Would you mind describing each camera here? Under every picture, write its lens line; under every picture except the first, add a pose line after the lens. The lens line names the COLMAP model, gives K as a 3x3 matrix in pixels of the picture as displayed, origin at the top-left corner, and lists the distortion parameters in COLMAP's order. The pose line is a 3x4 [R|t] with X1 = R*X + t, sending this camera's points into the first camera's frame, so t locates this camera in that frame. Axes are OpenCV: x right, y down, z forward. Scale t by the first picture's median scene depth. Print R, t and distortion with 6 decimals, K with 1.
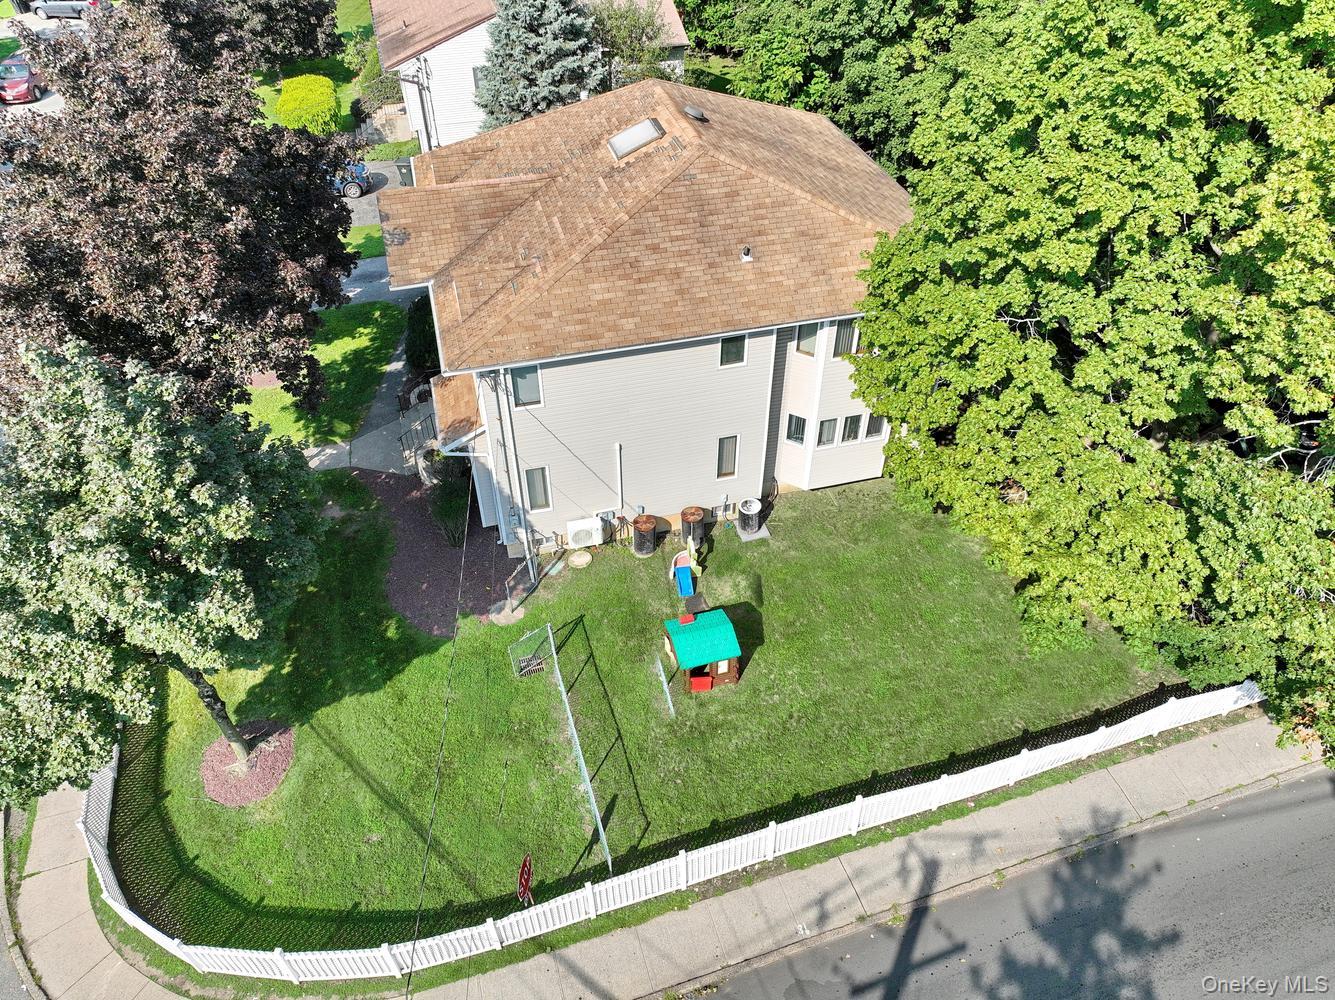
lens RADIAL K [[949.6, 0, 668.5], [0, 949.6, 500.5], [0, 0, 1]] dist [0.000154, -0.001221]
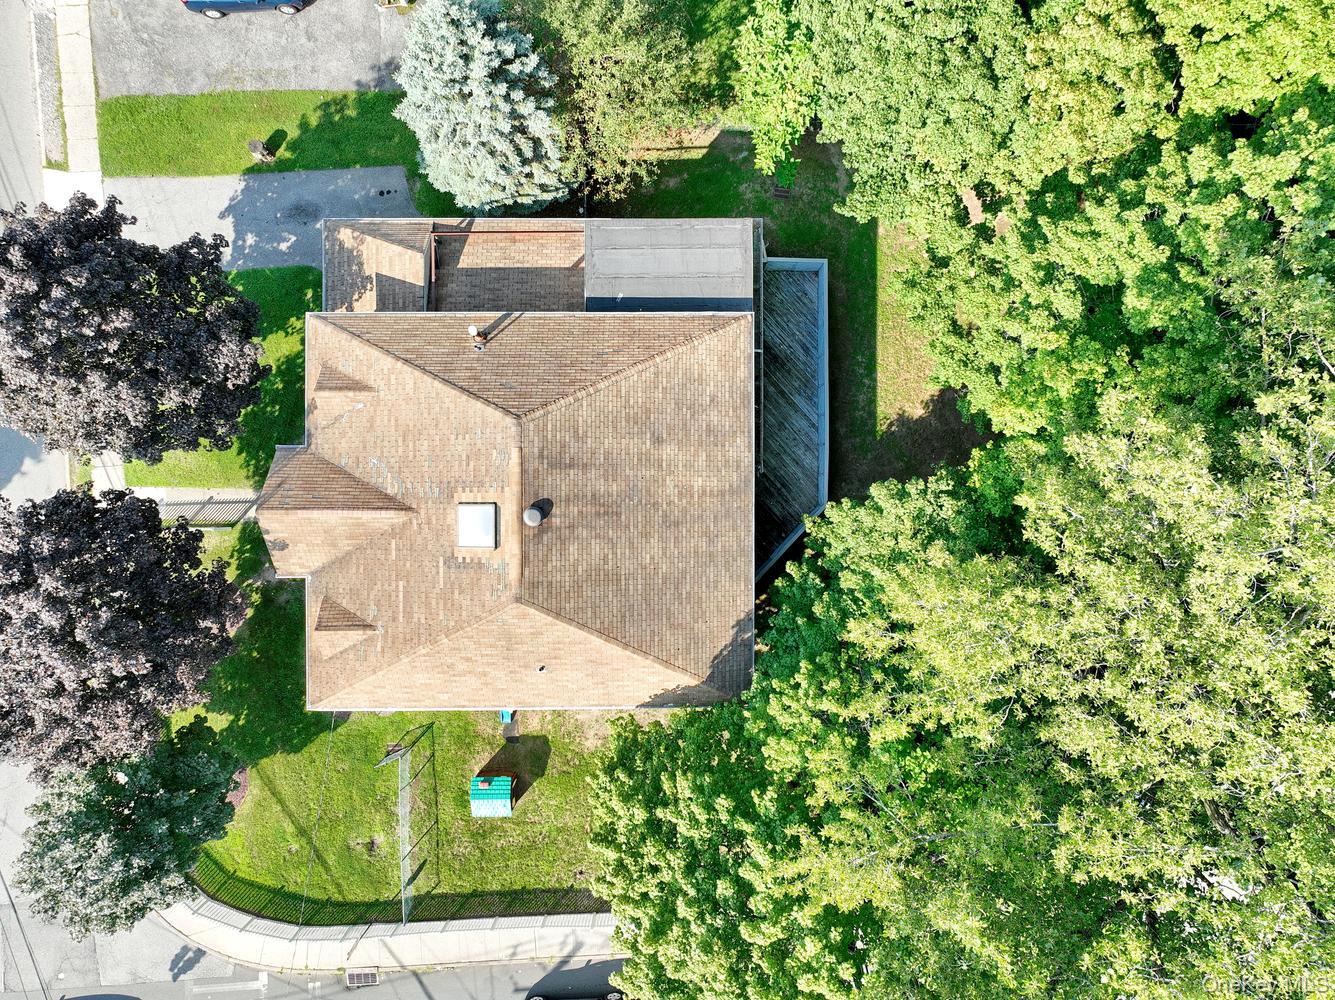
lens RADIAL K [[949.6, 0, 668.9], [0, 949.6, 500.3], [0, 0, 1]] dist [0.000154, -0.001221]
pose [[0.966145, 0.258000, -0.000148, 0.187939], [-0.168171, 0.630191, 0.758009, -1.375211], [0.195659, -0.732322, 0.652244, 0.385677]]
